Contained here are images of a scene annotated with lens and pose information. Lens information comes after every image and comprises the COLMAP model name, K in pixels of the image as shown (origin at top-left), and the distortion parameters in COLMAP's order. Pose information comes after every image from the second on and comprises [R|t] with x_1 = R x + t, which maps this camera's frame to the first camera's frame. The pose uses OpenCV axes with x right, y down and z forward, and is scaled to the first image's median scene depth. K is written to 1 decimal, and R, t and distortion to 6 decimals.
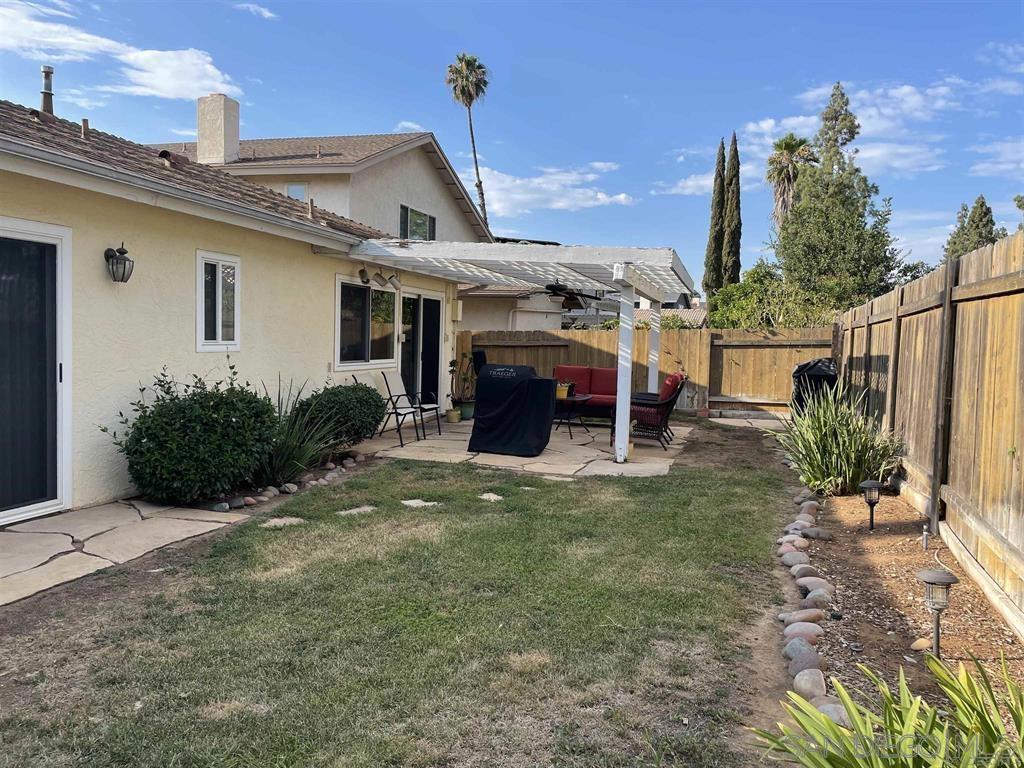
lens RADIAL K [[772.3, 0, 519.7], [0, 772.3, 381.3], [0, 0, 1]] dist [0.093696, -0.119484]
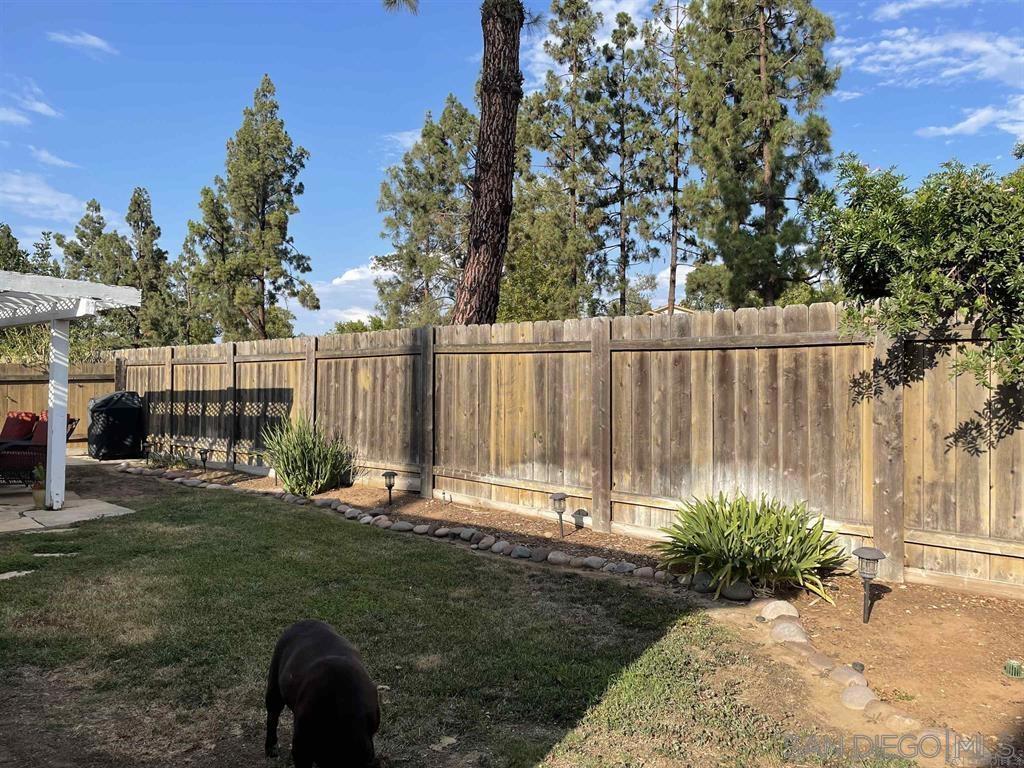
lens RADIAL K [[772.3, 0, 524.2], [0, 772.3, 382.5], [0, 0, 1]] dist [0.093696, -0.119484]
pose [[0.421638, -0.016926, 0.906606, -0.589328], [0.051382, 0.998665, -0.005251, -0.015672], [-0.905307, 0.048797, 0.421945, 0.107297]]
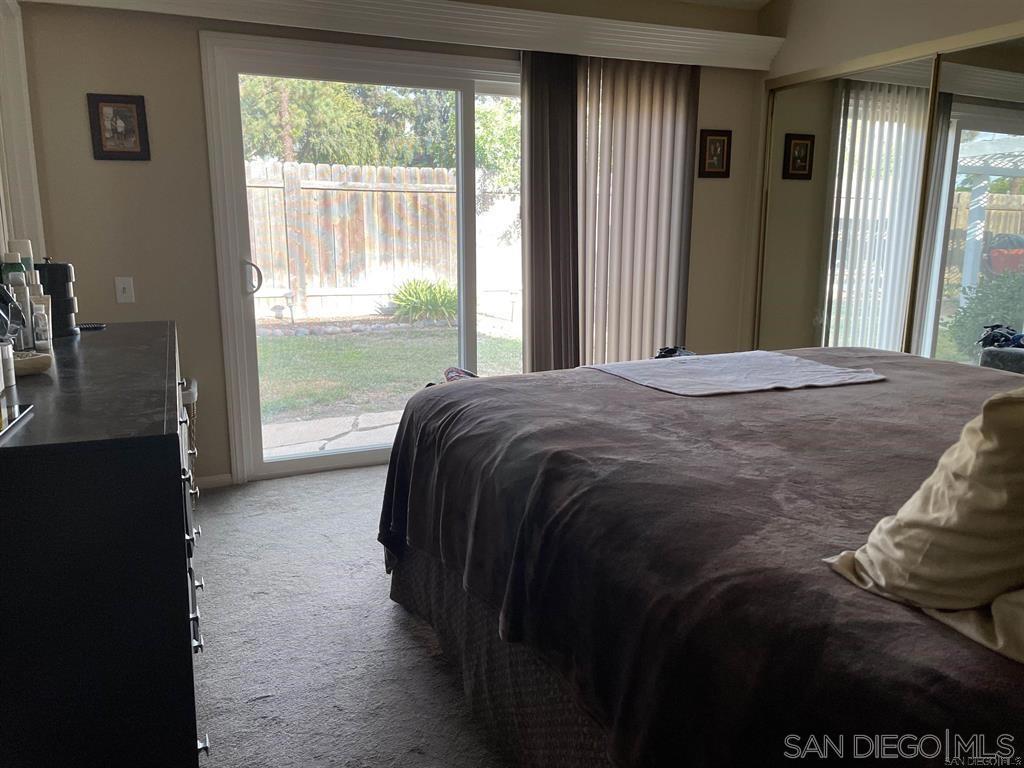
lens RADIAL K [[772.3, 0, 504.7], [0, 772.3, 368.7], [0, 0, 1]] dist [0.093696, -0.119484]
pose [[-0.605593, -0.173091, 0.776722, -0.978804], [0.026698, 0.971089, 0.237221, -0.060146], [-0.795326, 0.164397, -0.583464, 0.935349]]
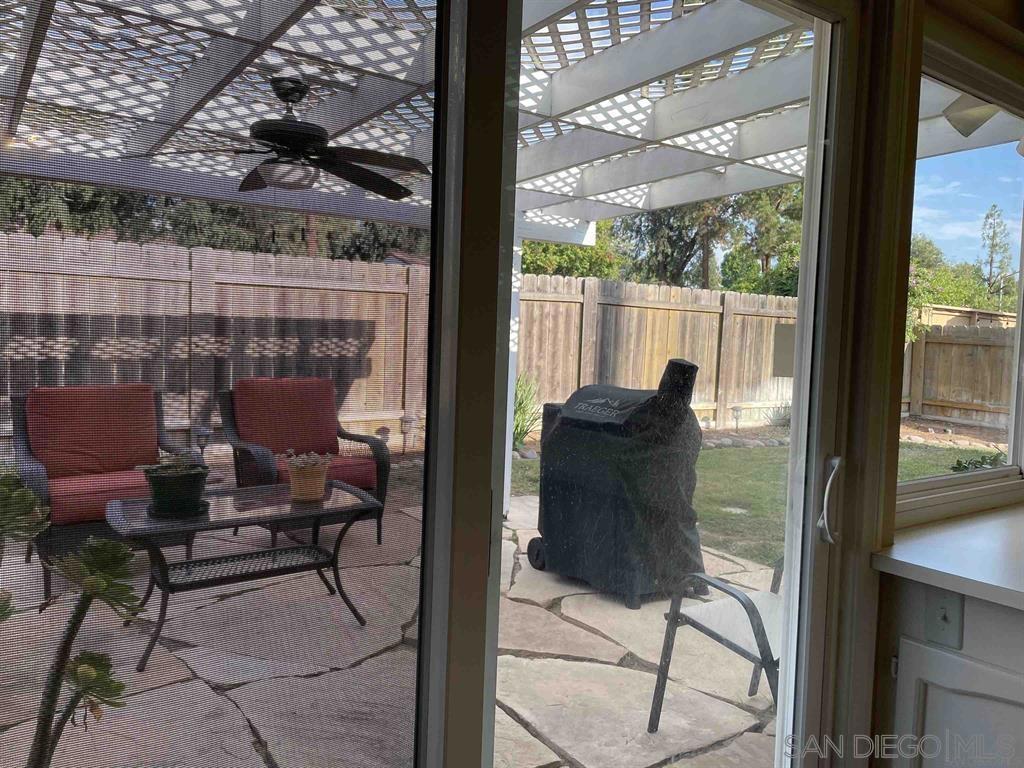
lens RADIAL K [[772.3, 0, 506.2], [0, 772.3, 370.3], [0, 0, 1]] dist [0.093696, -0.119484]
pose [[-0.775856, -0.091669, 0.624215, -0.304123], [-0.024570, 0.993028, 0.115291, -0.105373], [-0.630432, 0.074112, -0.772699, 1.797682]]
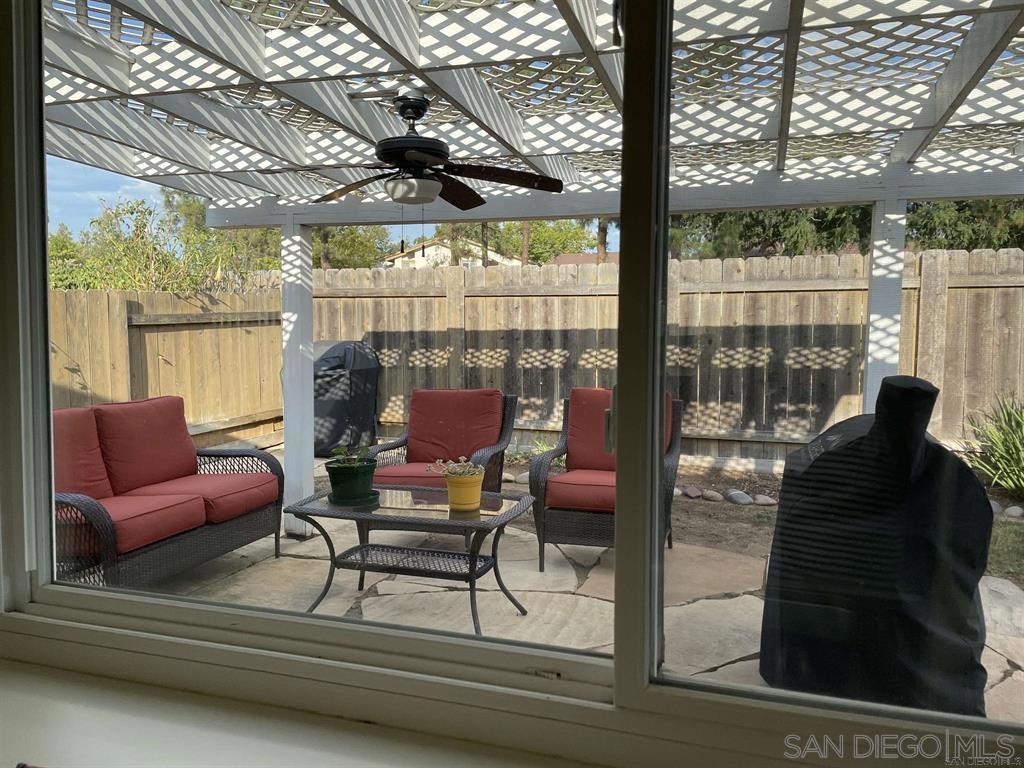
lens RADIAL K [[772.3, 0, 511.8], [0, 772.3, 372.3], [0, 0, 1]] dist [0.093696, -0.119484]
pose [[0.031082, -0.090585, 0.995404, -0.384955], [0.052808, 0.994643, 0.088867, -0.092082], [-0.998121, 0.049804, 0.035700, 1.453507]]
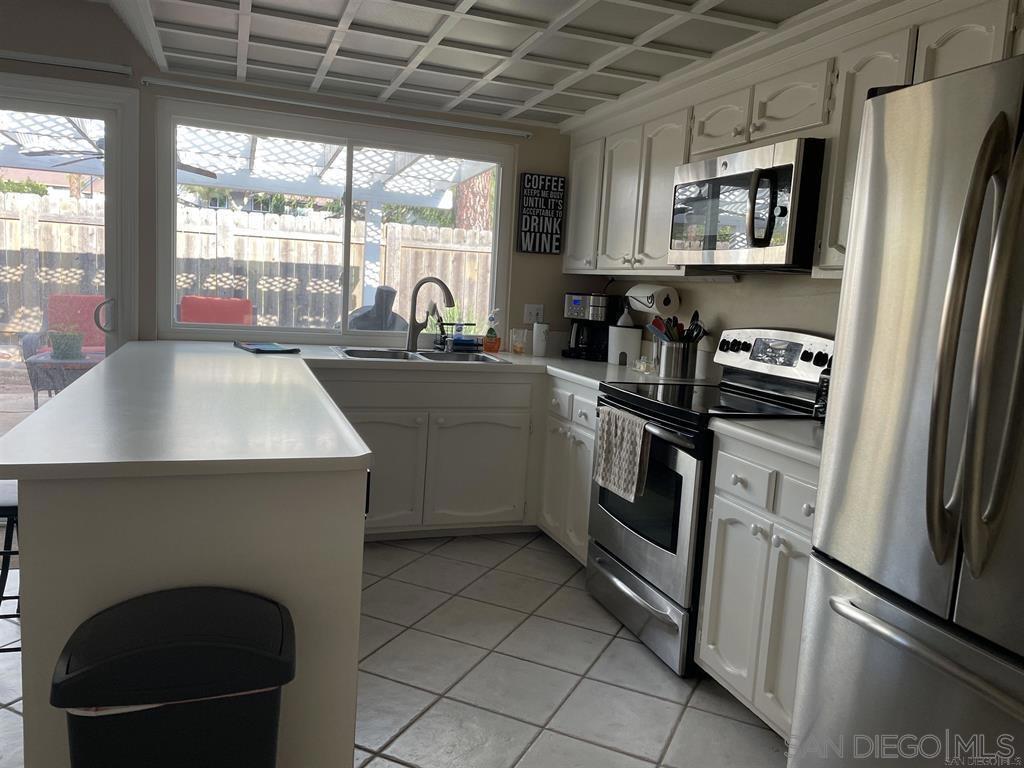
lens RADIAL K [[772.3, 0, 519.3], [0, 772.3, 379.2], [0, 0, 1]] dist [0.093696, -0.119484]
pose [[-0.580675, -0.166799, 0.796866, -0.809685], [-0.031318, 0.982639, 0.182864, -0.111115], [-0.813533, 0.081228, -0.575817, 1.667597]]
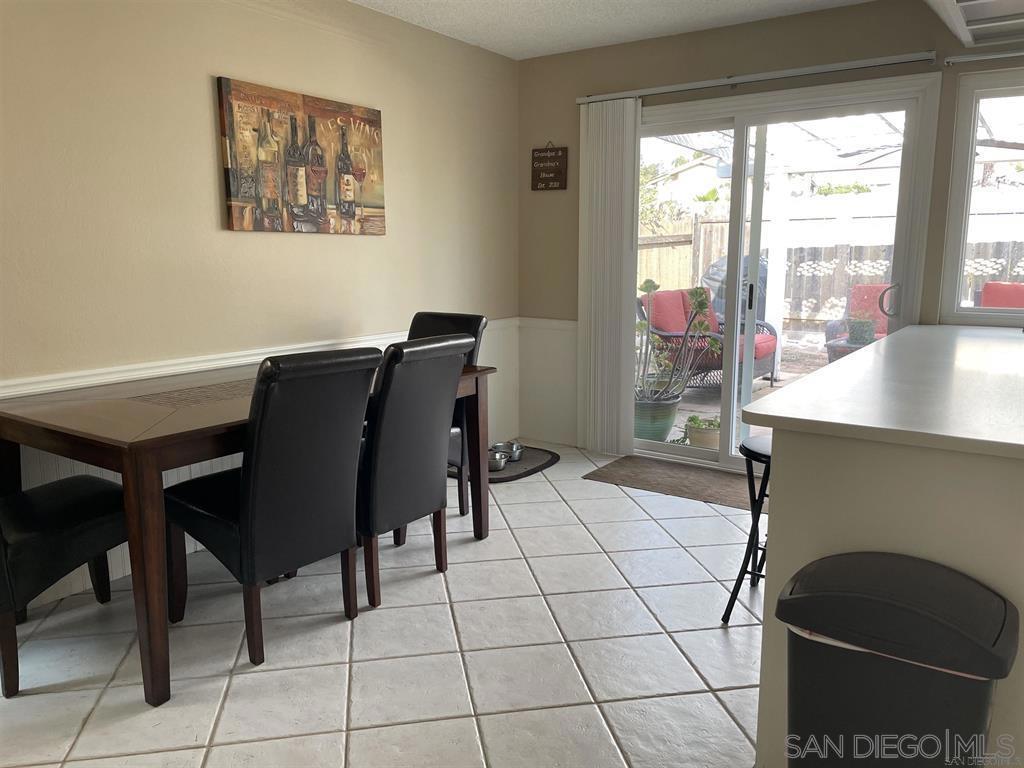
lens RADIAL K [[772.3, 0, 516.8], [0, 772.3, 384.1], [0, 0, 1]] dist [0.093696, -0.119484]
pose [[0.321563, -0.191997, 0.927219, -0.825533], [0.070308, 0.981365, 0.178826, -0.107093], [-0.944274, 0.007687, 0.329070, 1.653320]]
